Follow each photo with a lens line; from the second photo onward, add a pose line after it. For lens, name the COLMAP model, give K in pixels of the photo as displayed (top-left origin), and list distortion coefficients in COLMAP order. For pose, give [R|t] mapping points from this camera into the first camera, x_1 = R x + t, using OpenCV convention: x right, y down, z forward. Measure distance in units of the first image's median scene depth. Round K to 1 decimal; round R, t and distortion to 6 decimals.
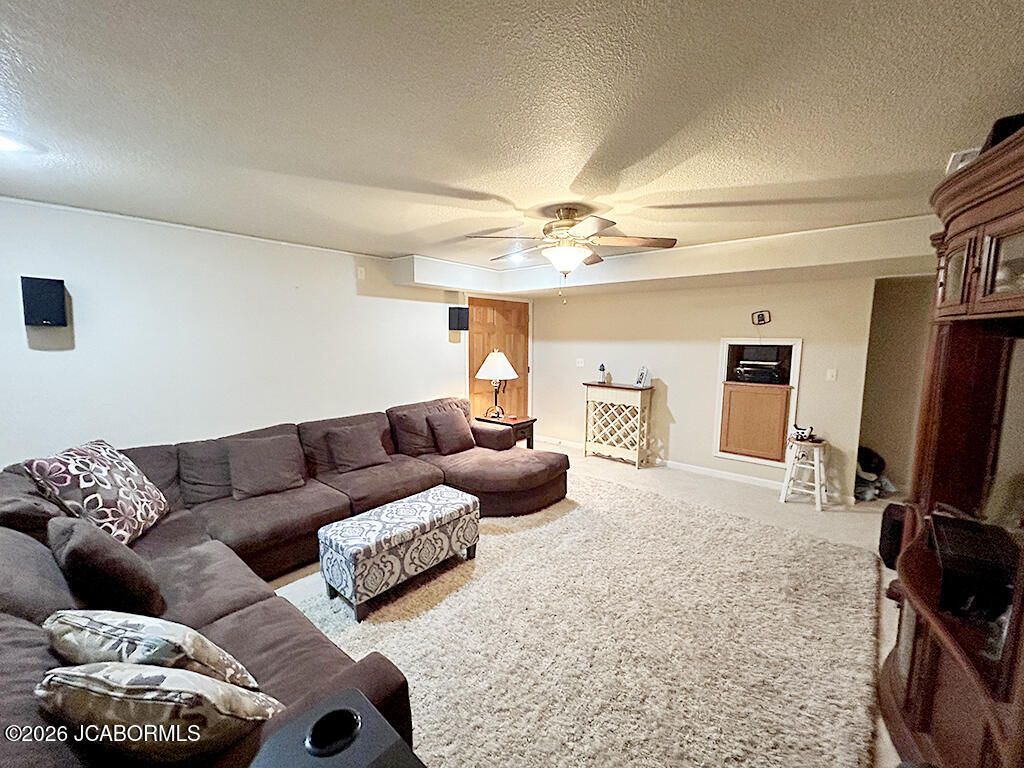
lens RADIAL K [[411.1, 0, 510.3], [0, 411.1, 384.9], [0, 0, 1]] dist [0.000872, 0.000075]
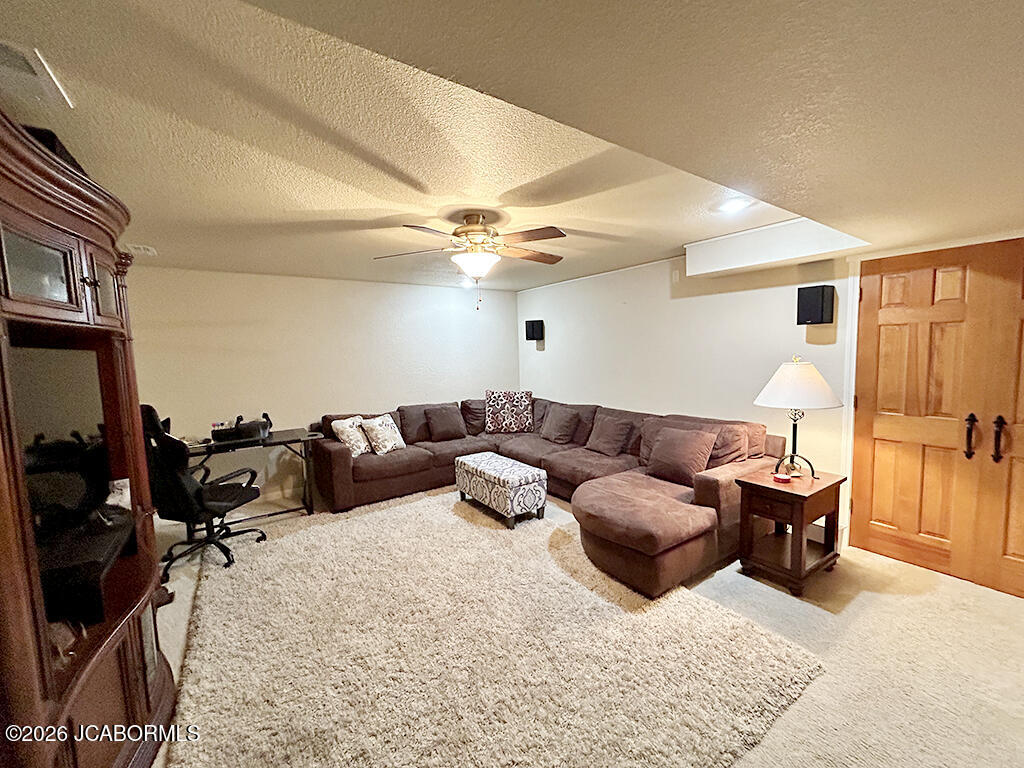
lens RADIAL K [[411.1, 0, 510.3], [0, 411.1, 384.9], [0, 0, 1]] dist [0.000872, 0.000075]
pose [[-0.240440, 0.086731, -0.966781, 1.110713], [-0.088764, 0.989862, 0.110878, -0.132805], [0.966597, 0.112475, -0.230304, 1.343840]]
